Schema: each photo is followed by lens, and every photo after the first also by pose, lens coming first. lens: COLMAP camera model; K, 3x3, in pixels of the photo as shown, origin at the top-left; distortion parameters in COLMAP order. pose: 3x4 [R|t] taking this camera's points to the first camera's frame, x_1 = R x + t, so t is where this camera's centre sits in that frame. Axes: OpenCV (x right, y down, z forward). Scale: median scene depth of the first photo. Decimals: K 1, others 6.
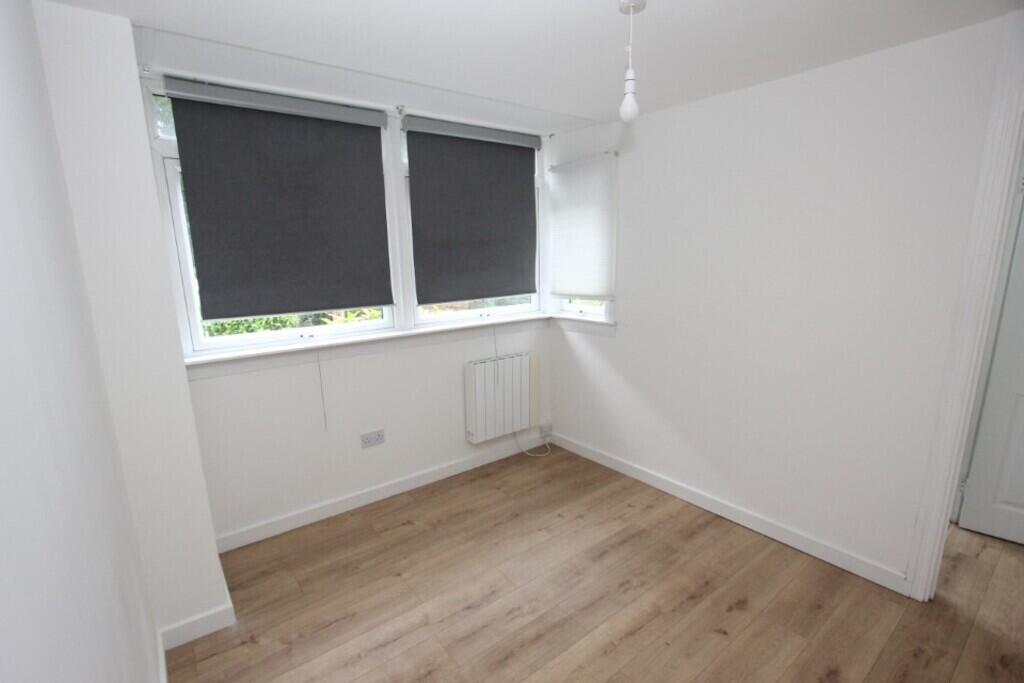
lens RADIAL K [[470.4, 0, 504.9], [0, 470.4, 358.0], [0, 0, 1]] dist [-0.016269, 0.000427]
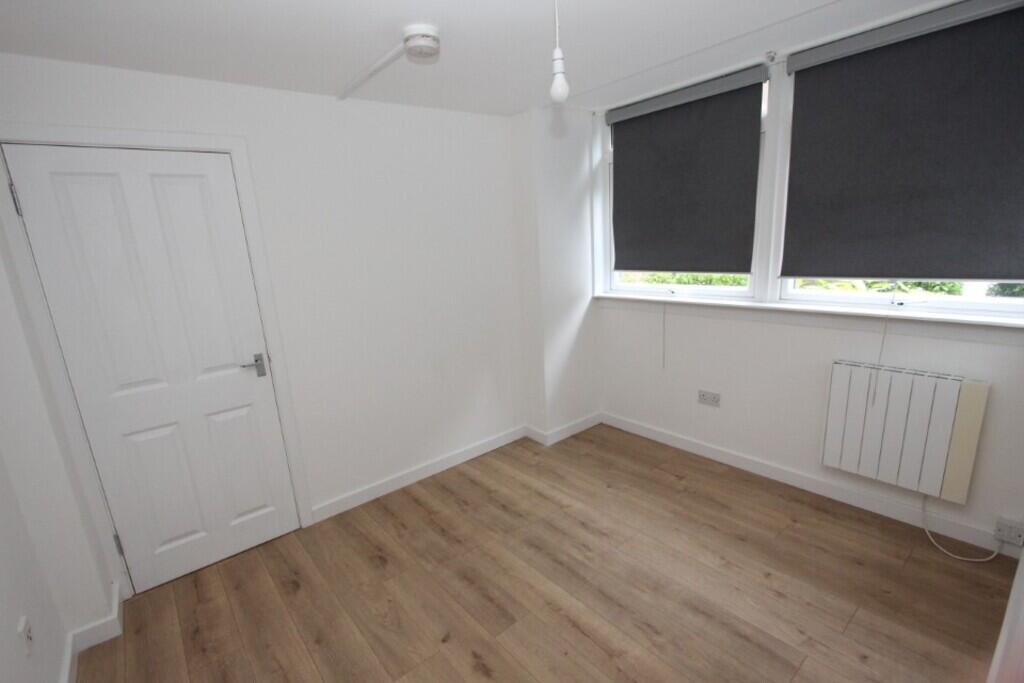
lens RADIAL K [[470.5, 0, 501.8], [0, 470.5, 356.7], [0, 0, 1]] dist [-0.022812, 0.005065]
pose [[0.025021, 0.265142, -0.963885, 0.771538], [-0.149592, 0.954323, 0.258629, -0.132818], [0.988431, 0.137718, 0.063542, 0.510396]]
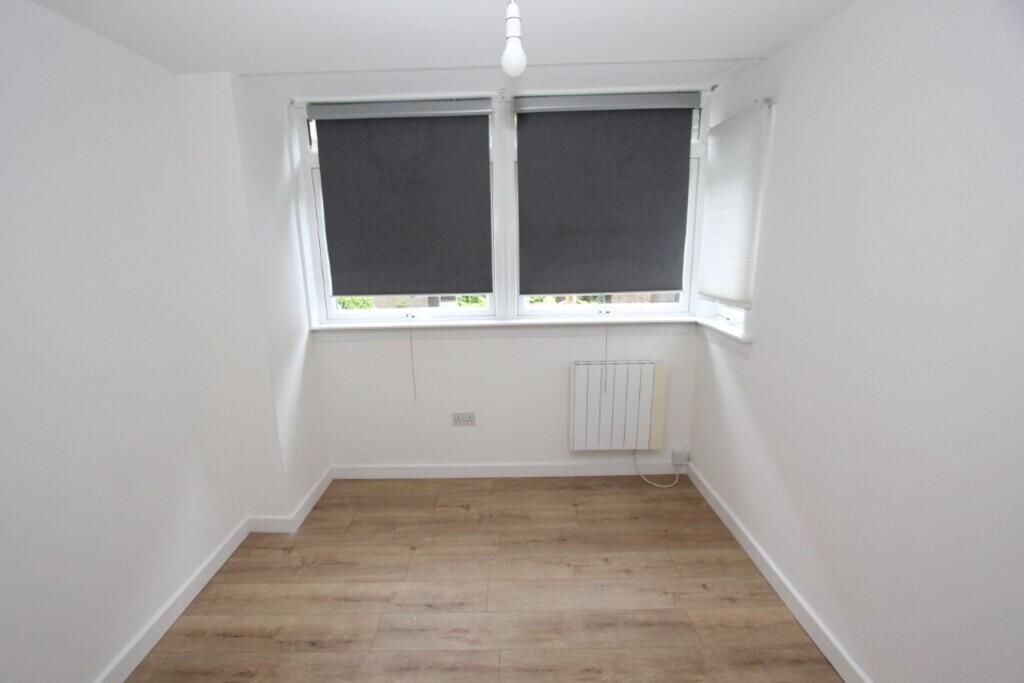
lens RADIAL K [[470.5, 0, 501.8], [0, 470.5, 356.7], [0, 0, 1]] dist [-0.022812, 0.005065]
pose [[0.788928, 0.151185, -0.595597, 0.434213], [-0.127677, 0.988438, 0.081782, -0.069985], [0.601075, 0.011524, 0.799109, 0.230714]]
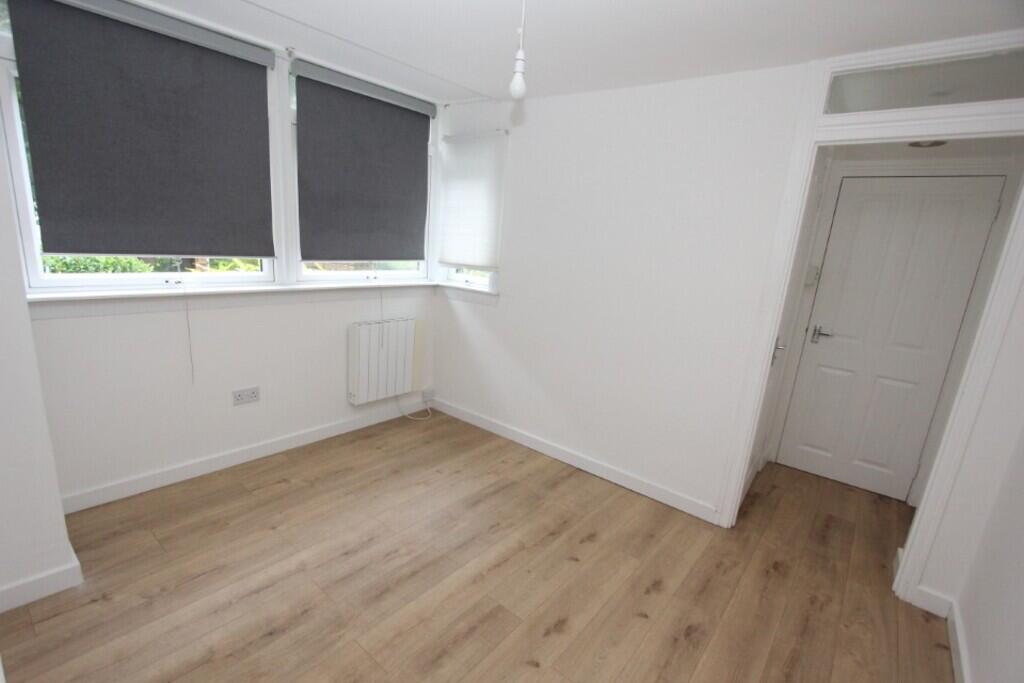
lens RADIAL K [[470.5, 0, 501.8], [0, 470.5, 356.7], [0, 0, 1]] dist [-0.022812, 0.005065]
pose [[0.970973, 0.038729, 0.236031, -0.003694], [-0.048009, 0.998278, 0.033696, 0.038209], [-0.234320, -0.044050, 0.971161, -0.049767]]
